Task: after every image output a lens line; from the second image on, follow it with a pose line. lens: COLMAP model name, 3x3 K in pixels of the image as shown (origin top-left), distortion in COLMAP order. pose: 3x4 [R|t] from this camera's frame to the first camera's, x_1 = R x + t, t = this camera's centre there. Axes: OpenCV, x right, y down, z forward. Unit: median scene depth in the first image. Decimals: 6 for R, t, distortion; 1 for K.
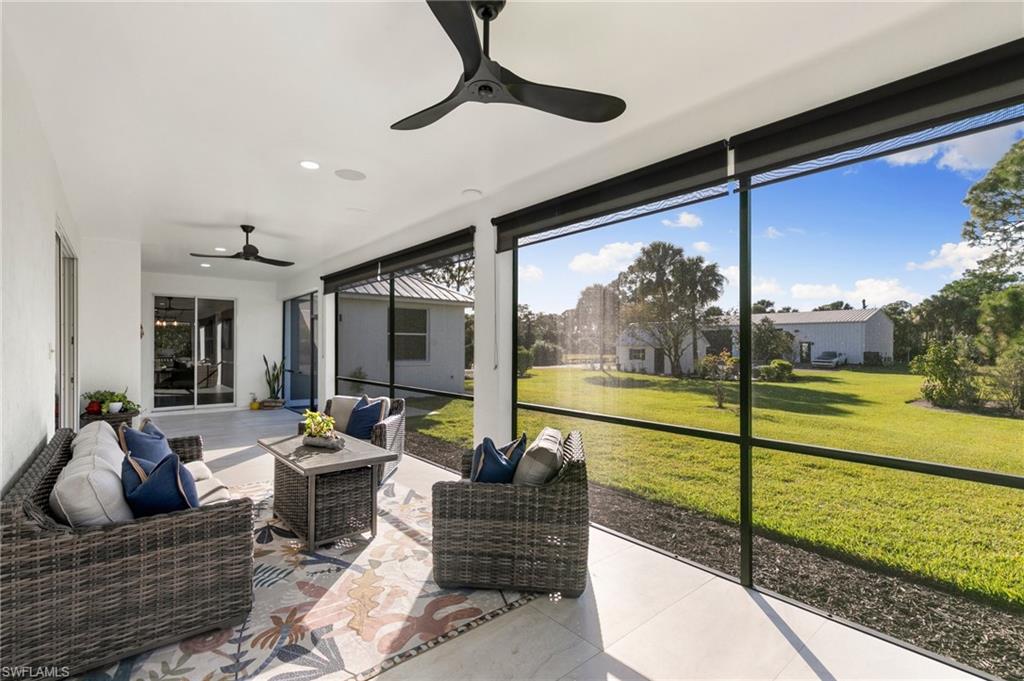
lens RADIAL K [[459.2, 0, 511.2], [0, 459.2, 342.3], [0, 0, 1]] dist [0.011832, -0.002178]
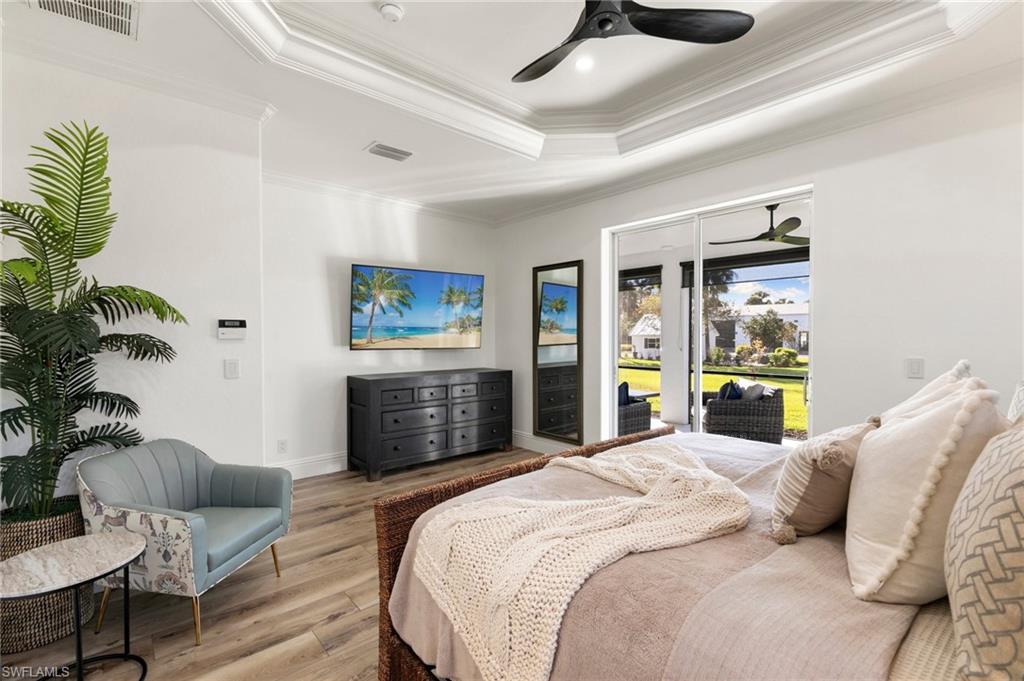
lens RADIAL K [[459.2, 0, 510.4], [0, 459.2, 343.8], [0, 0, 1]] dist [0.011832, -0.002178]
pose [[0.999850, -0.002838, 0.017081, -0.158604], [0.002396, 0.999664, 0.025809, -0.002654], [-0.017148, -0.025764, 0.999521, -0.159994]]
